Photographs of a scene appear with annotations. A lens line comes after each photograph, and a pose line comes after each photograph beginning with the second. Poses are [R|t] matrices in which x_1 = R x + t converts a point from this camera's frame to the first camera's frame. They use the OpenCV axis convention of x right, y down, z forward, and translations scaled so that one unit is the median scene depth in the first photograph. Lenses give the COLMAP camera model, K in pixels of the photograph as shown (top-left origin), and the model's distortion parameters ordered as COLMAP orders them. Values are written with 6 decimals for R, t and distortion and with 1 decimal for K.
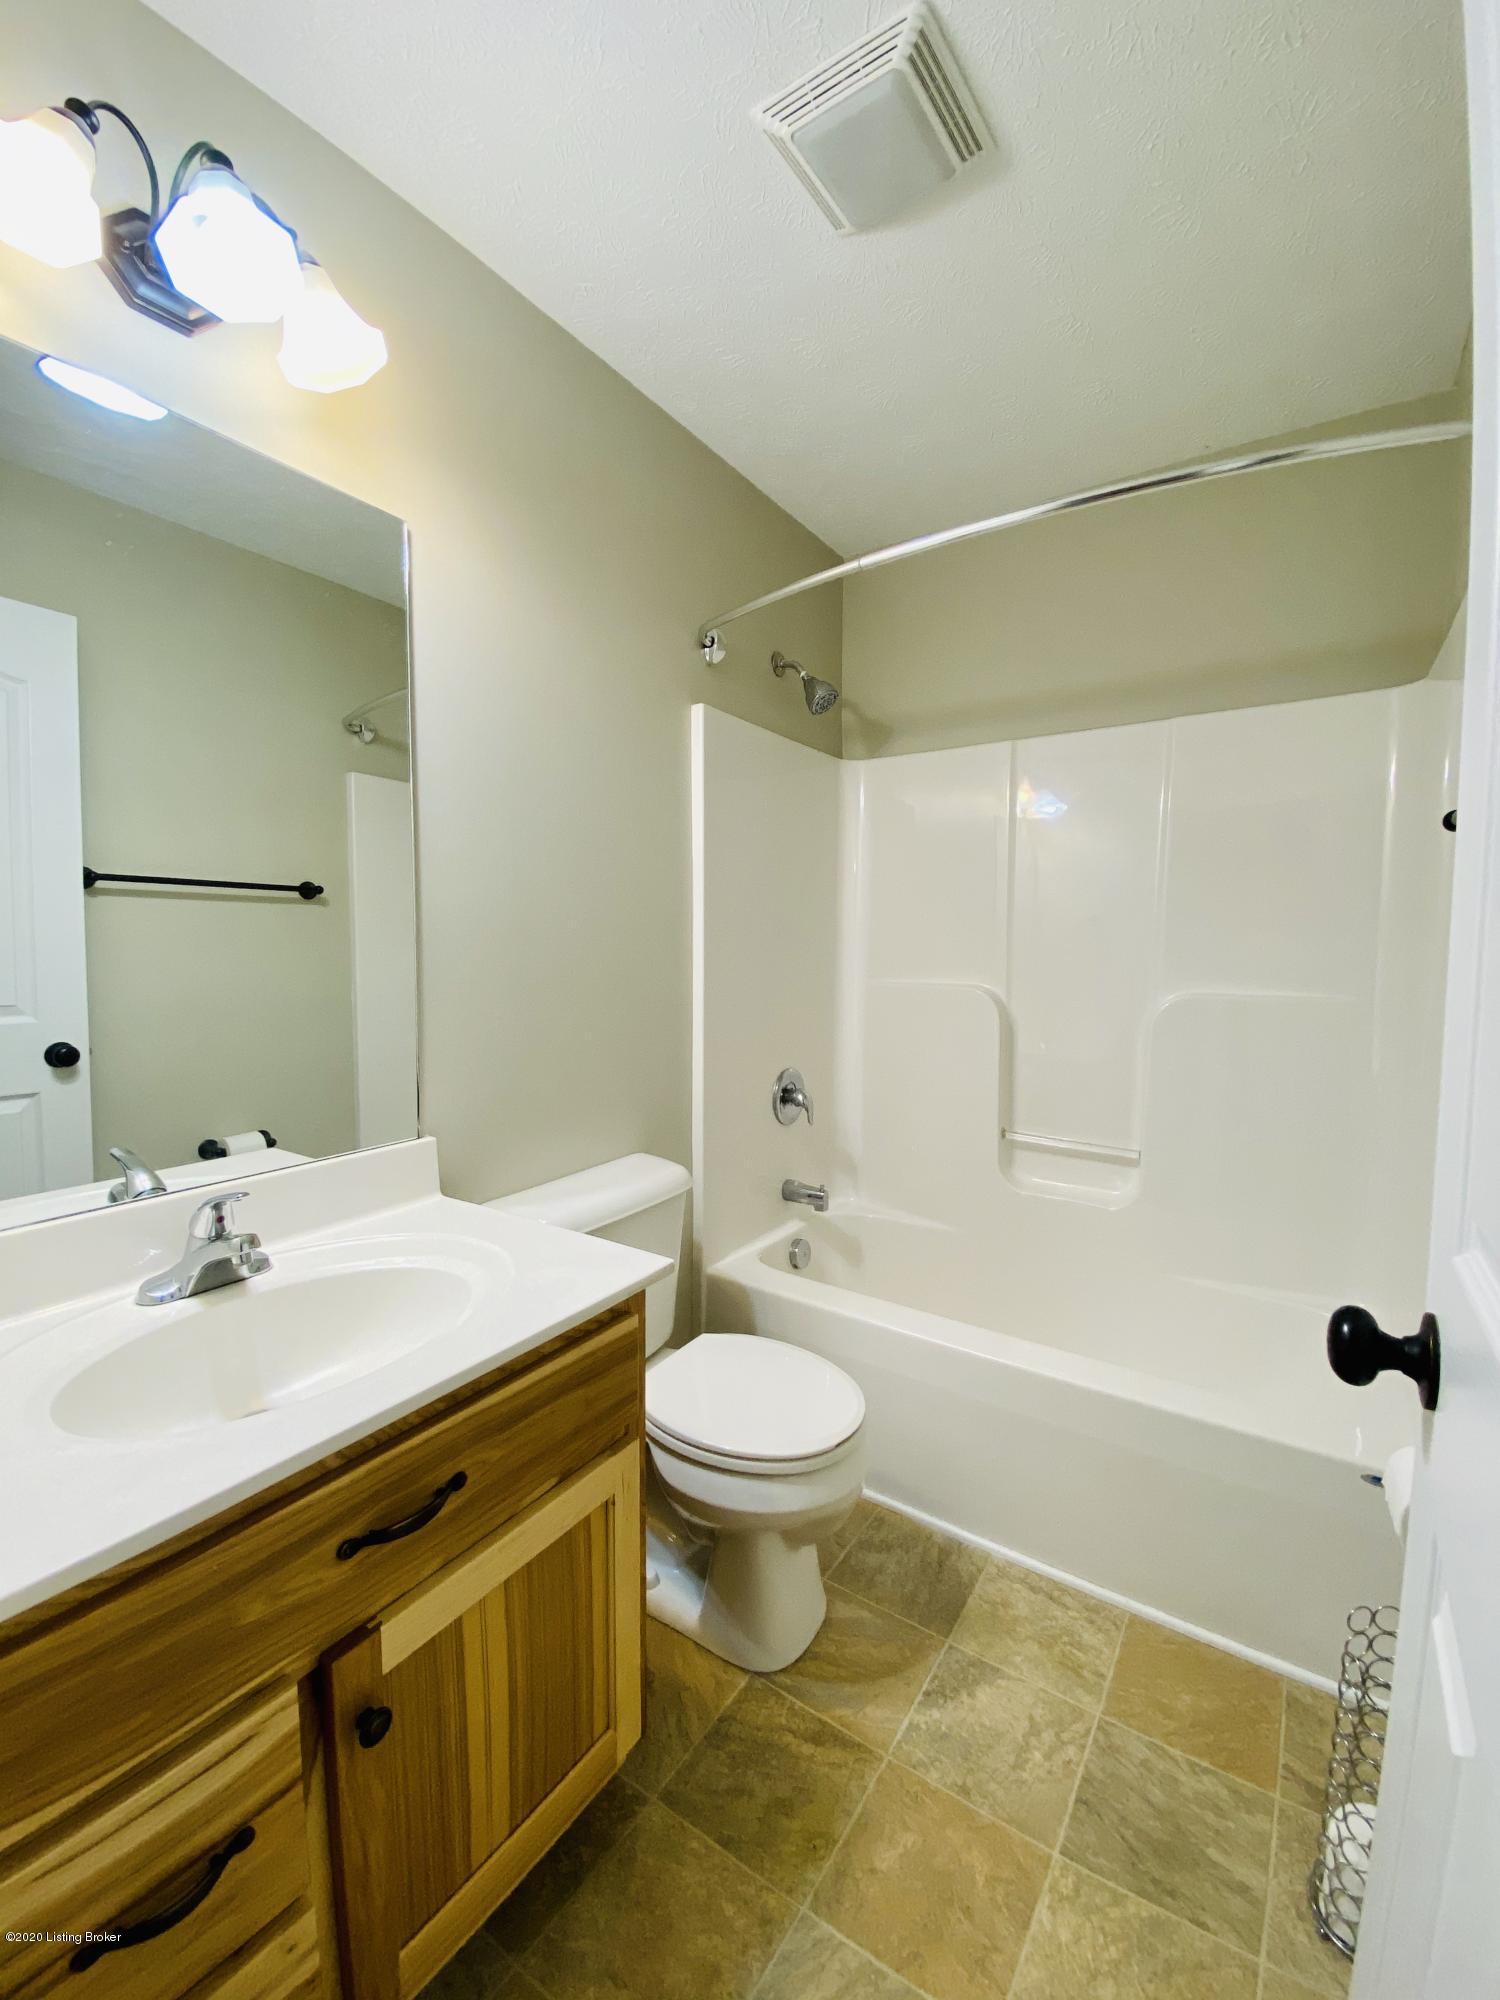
lens RADIAL K [[807.0, 0, 754.1], [0, 807.0, 976.8], [0, 0, 1]] dist [0.005726, -0.013094]
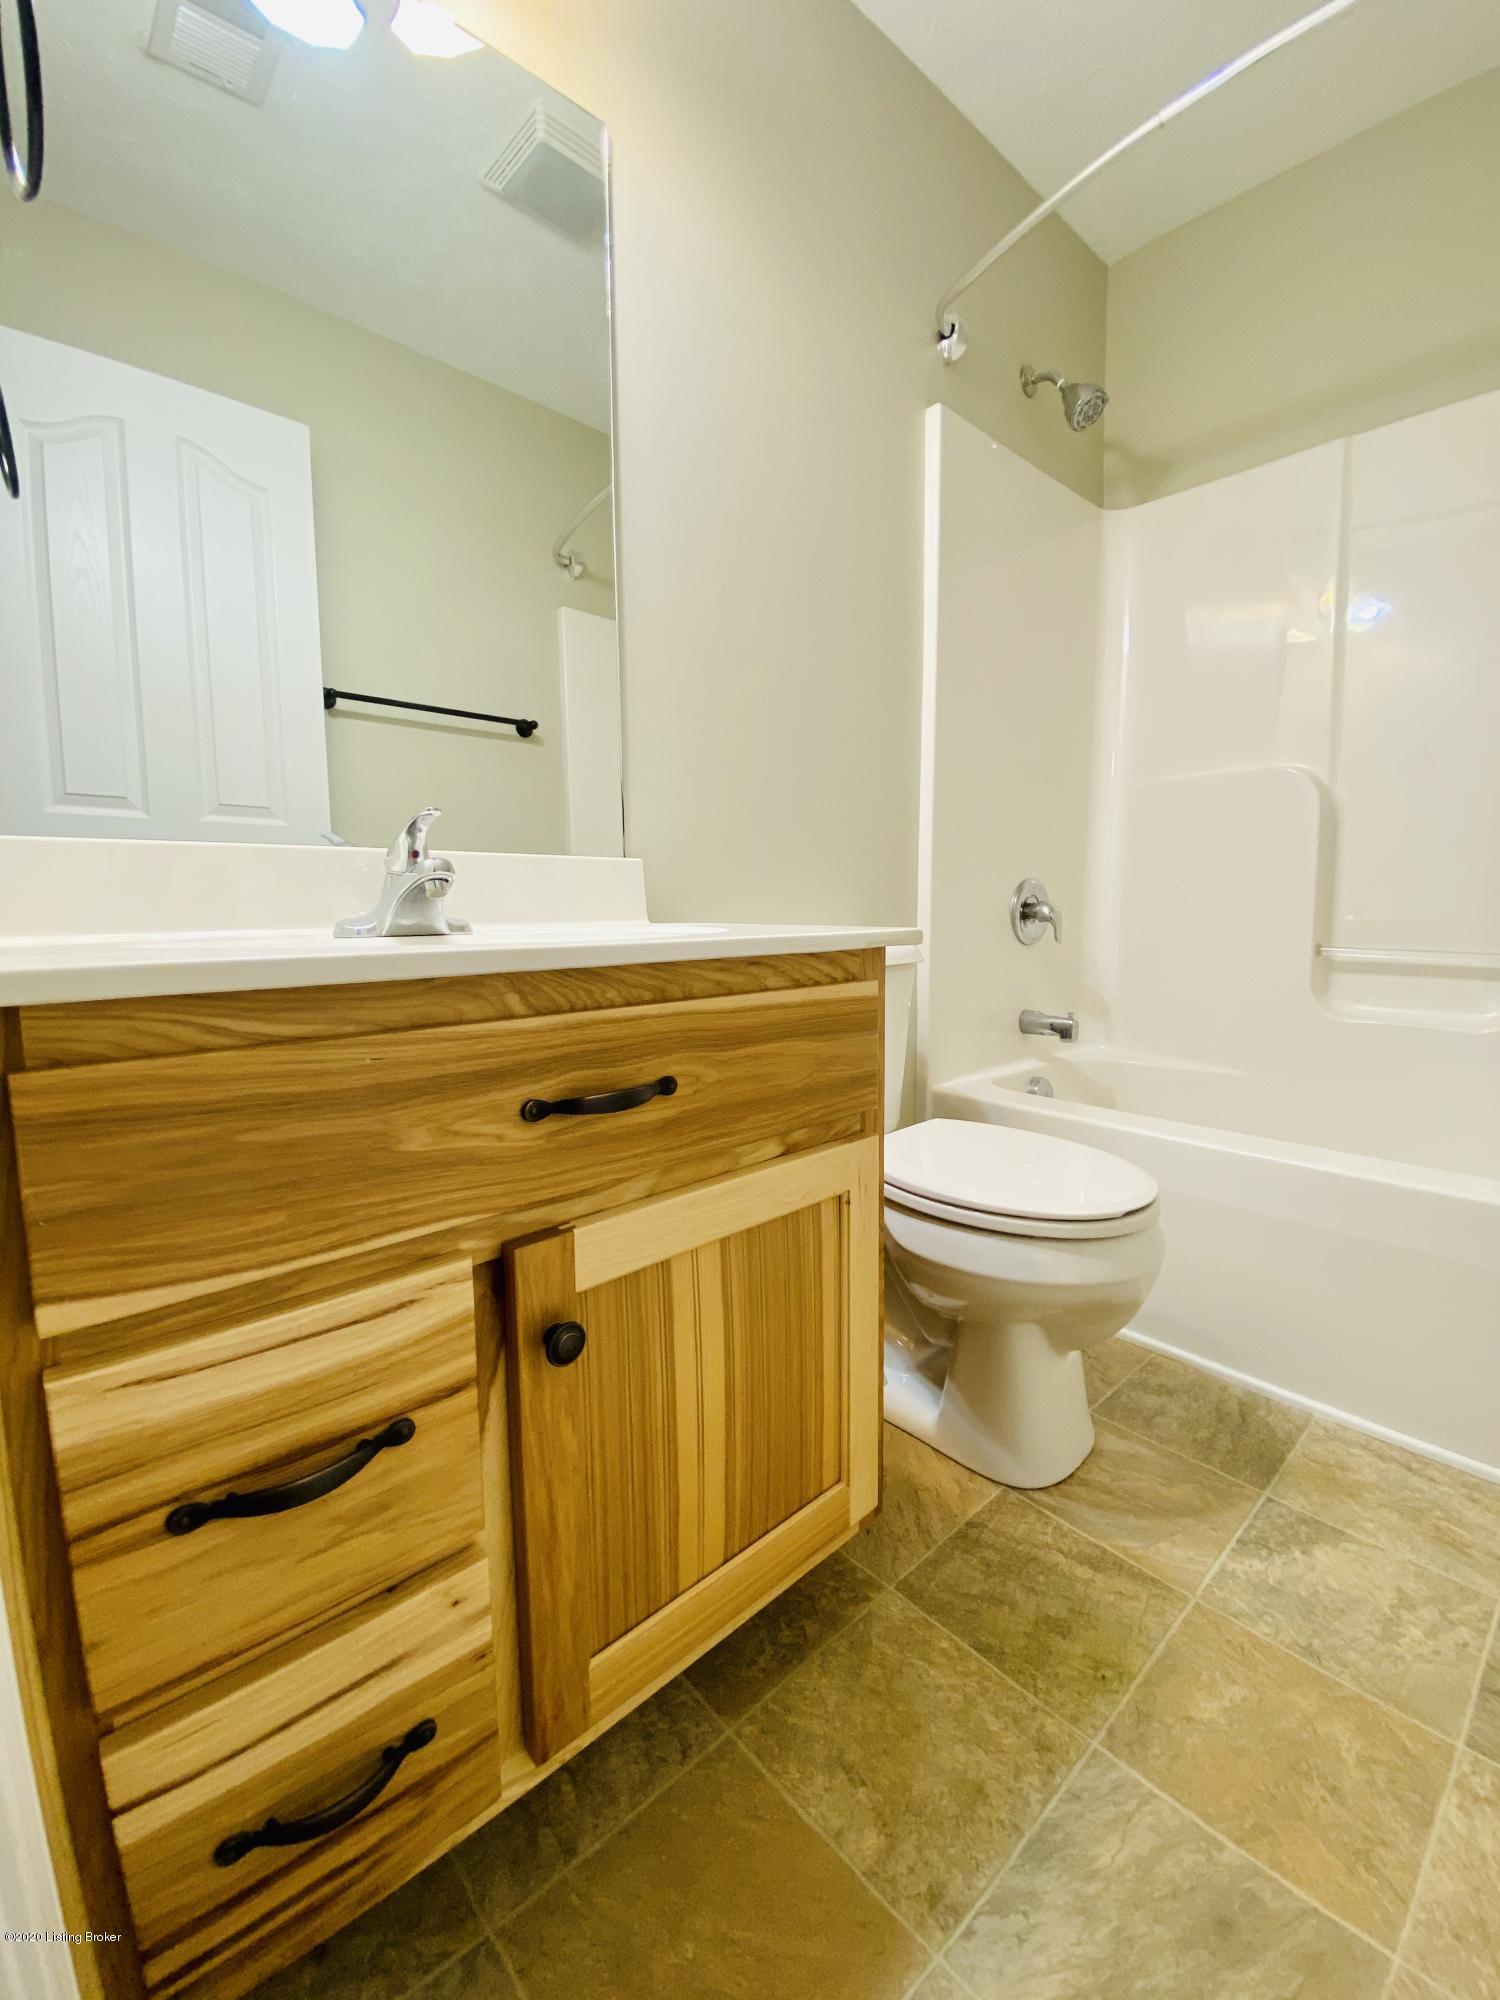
lens RADIAL K [[807.0, 0, 758.0], [0, 807.0, 984.2], [0, 0, 1]] dist [0.005726, -0.013094]
pose [[0.971571, 0.012914, -0.236394, -0.058228], [-0.000454, 0.998611, 0.052687, 0.301685], [0.236746, -0.051082, 0.970228, 0.160607]]
